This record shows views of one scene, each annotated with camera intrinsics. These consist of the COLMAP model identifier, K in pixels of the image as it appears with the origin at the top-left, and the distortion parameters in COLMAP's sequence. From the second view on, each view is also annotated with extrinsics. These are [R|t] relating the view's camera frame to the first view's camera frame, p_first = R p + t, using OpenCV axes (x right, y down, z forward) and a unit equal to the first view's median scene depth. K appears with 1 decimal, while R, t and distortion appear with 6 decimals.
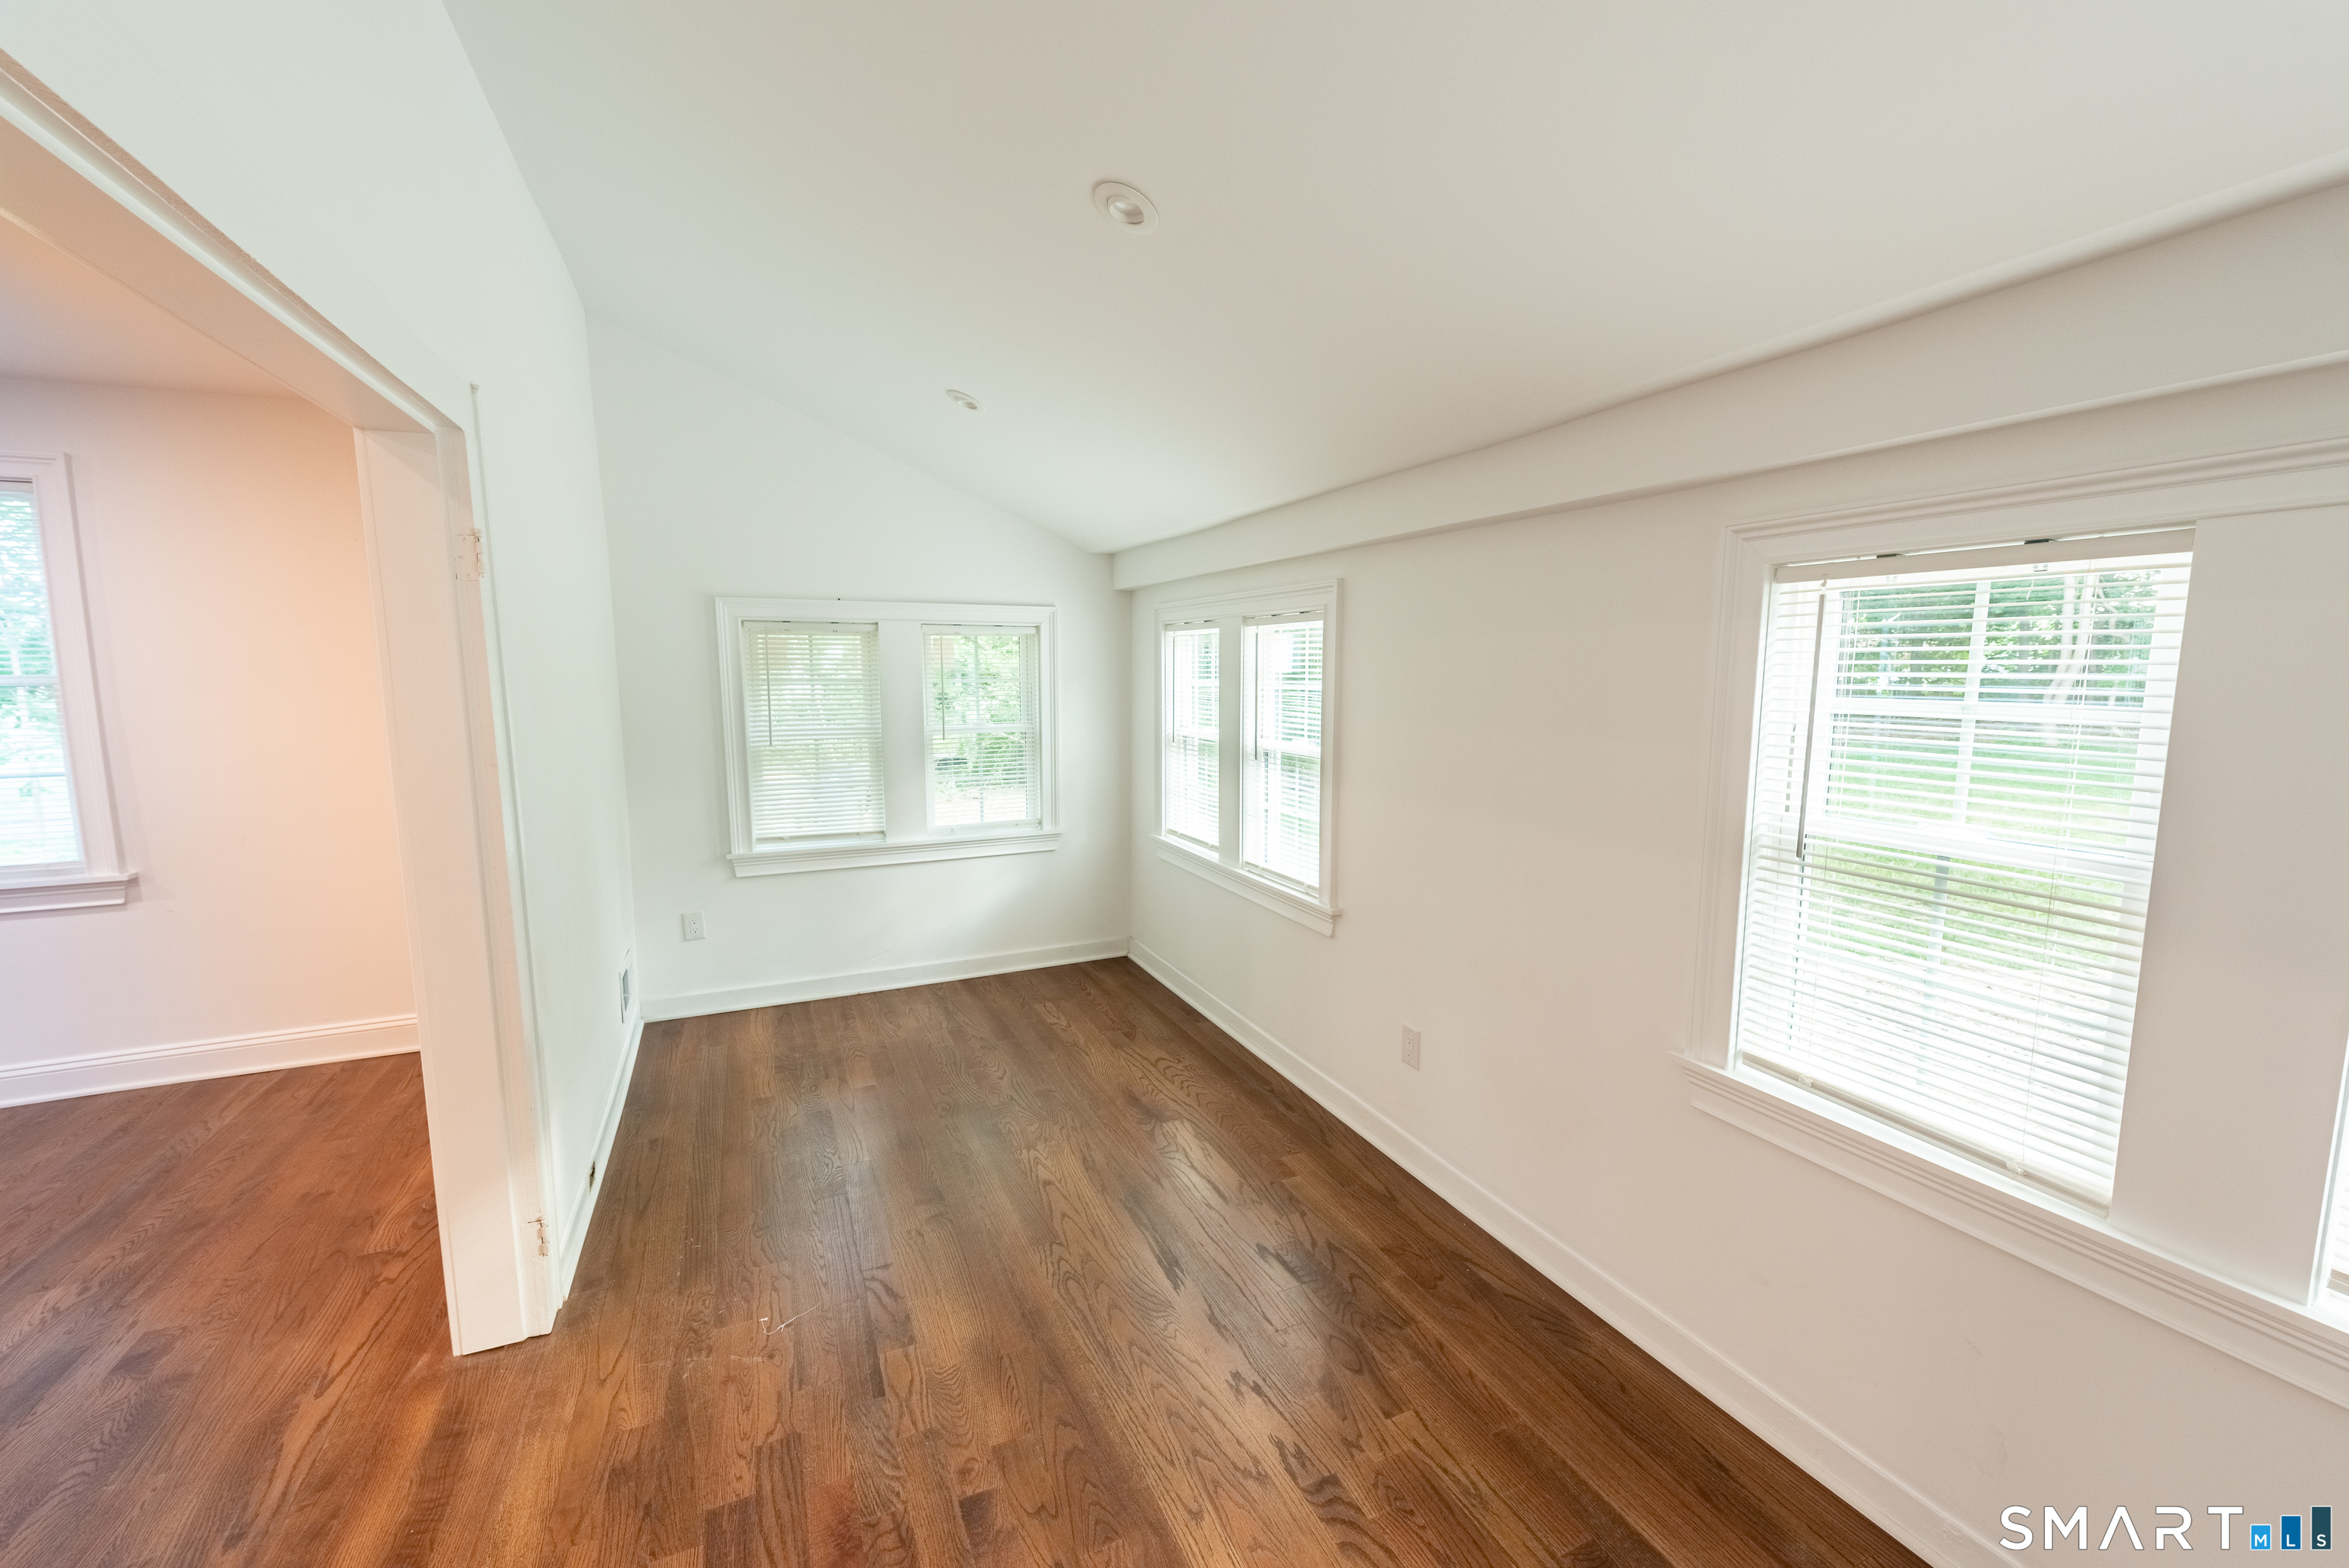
lens RADIAL K [[918.1, 0, 1167.0], [0, 918.1, 782.2], [0, 0, 1]] dist [0.009023, -0.002820]
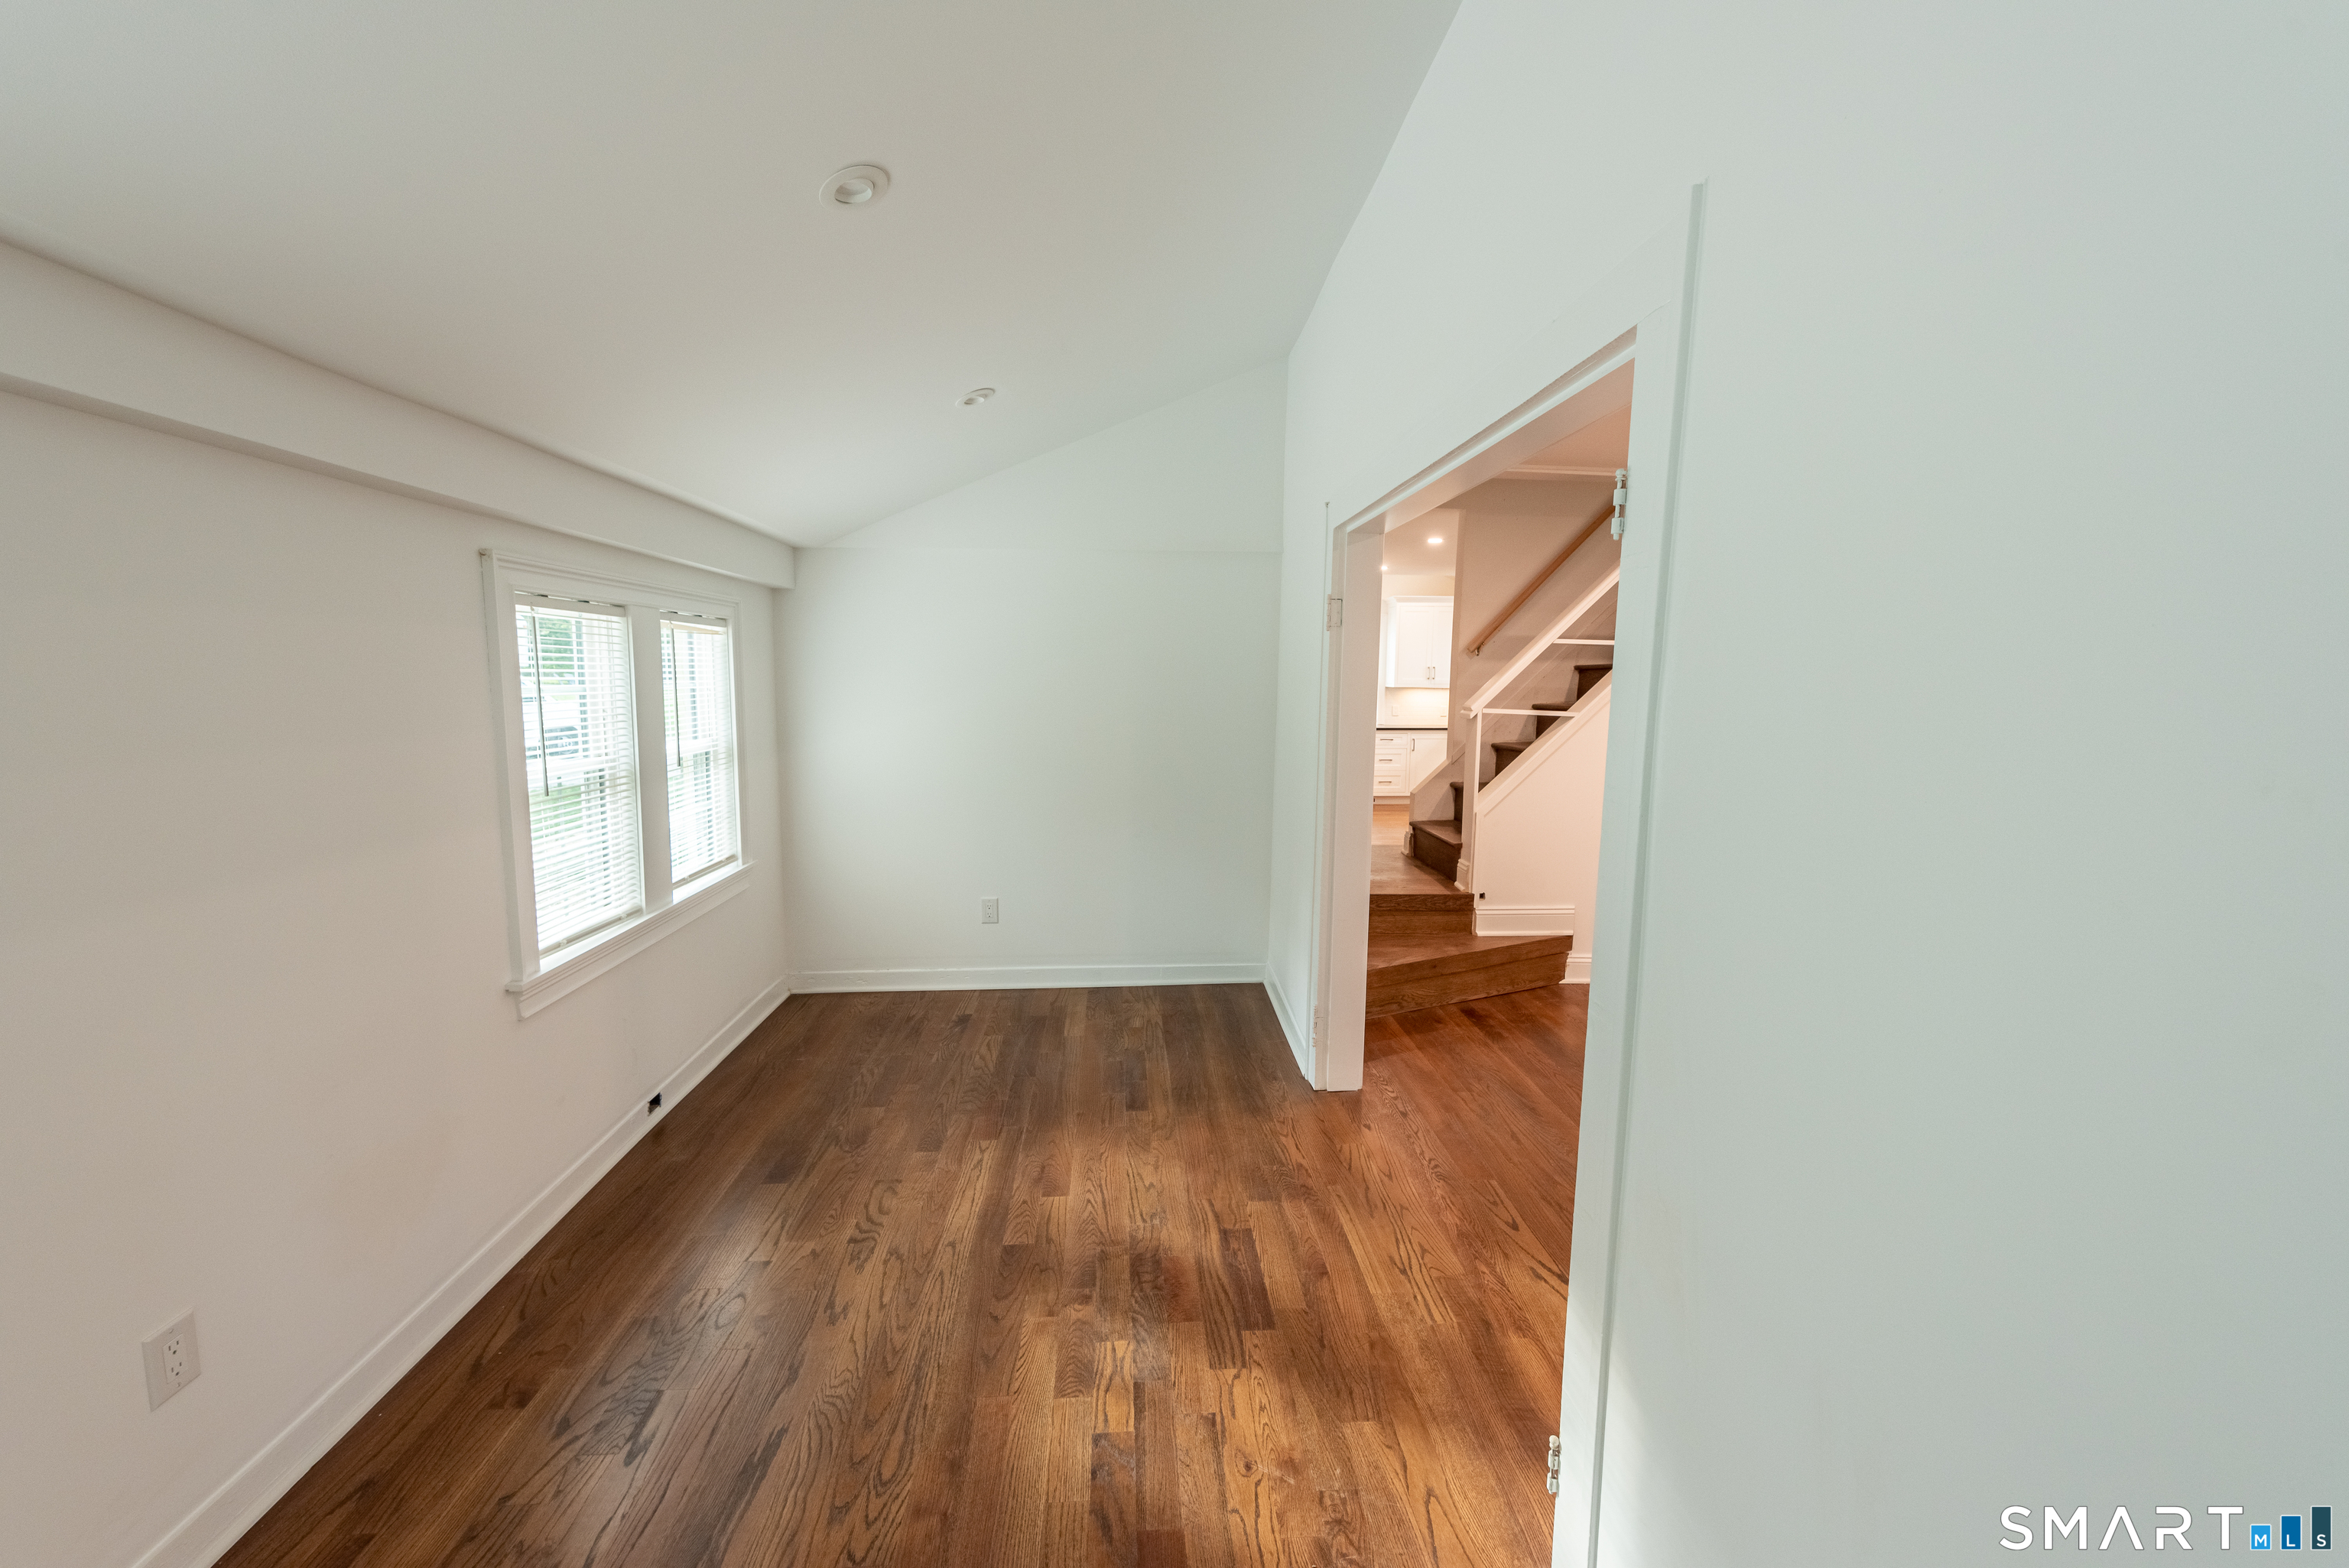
lens RADIAL K [[918.1, 0, 1175.6], [0, 918.1, 784.6], [0, 0, 1]] dist [0.009023, -0.002820]
pose [[-0.933986, -0.048470, 0.354007, -0.701535], [0.039140, 0.970916, 0.236198, -0.223163], [-0.355160, 0.234462, -0.904925, 1.812474]]
